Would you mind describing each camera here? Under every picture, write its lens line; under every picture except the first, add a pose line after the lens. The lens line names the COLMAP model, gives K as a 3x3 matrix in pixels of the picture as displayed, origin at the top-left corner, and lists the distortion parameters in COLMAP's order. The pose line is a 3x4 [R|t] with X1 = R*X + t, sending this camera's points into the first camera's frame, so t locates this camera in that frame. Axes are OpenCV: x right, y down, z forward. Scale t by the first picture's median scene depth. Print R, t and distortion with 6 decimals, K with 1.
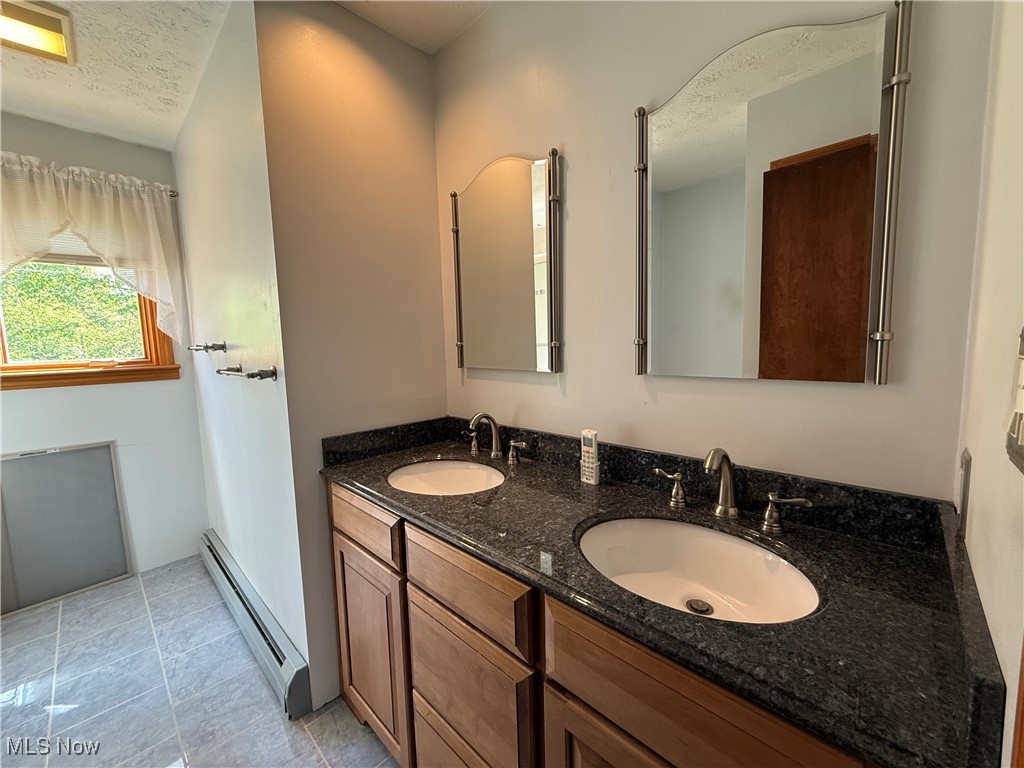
lens RADIAL K [[408.9, 0, 510.6], [0, 408.9, 382.2], [0, 0, 1]] dist [0.002540, 0.000149]
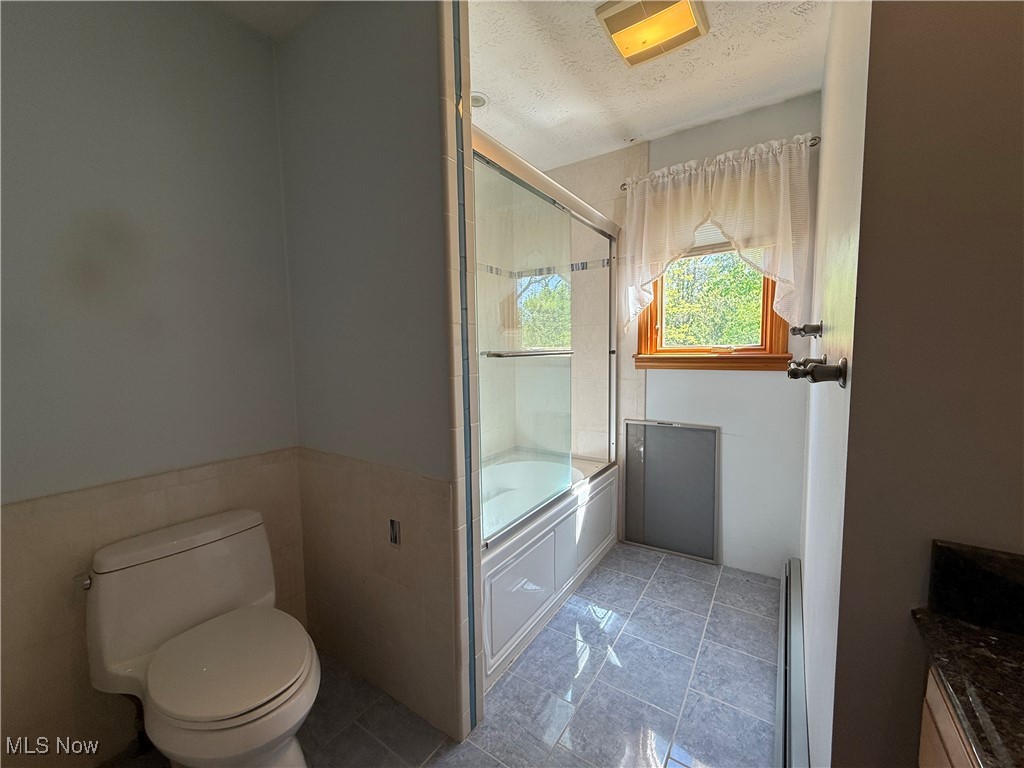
lens RADIAL K [[408.9, 0, 507.3], [0, 408.9, 383.3], [0, 0, 1]] dist [0.002540, 0.000149]
pose [[0.172831, 0.107385, -0.979080, -0.093710], [-0.085870, 0.991897, 0.093633, -0.012850], [0.981201, 0.067891, 0.180651, 0.314303]]
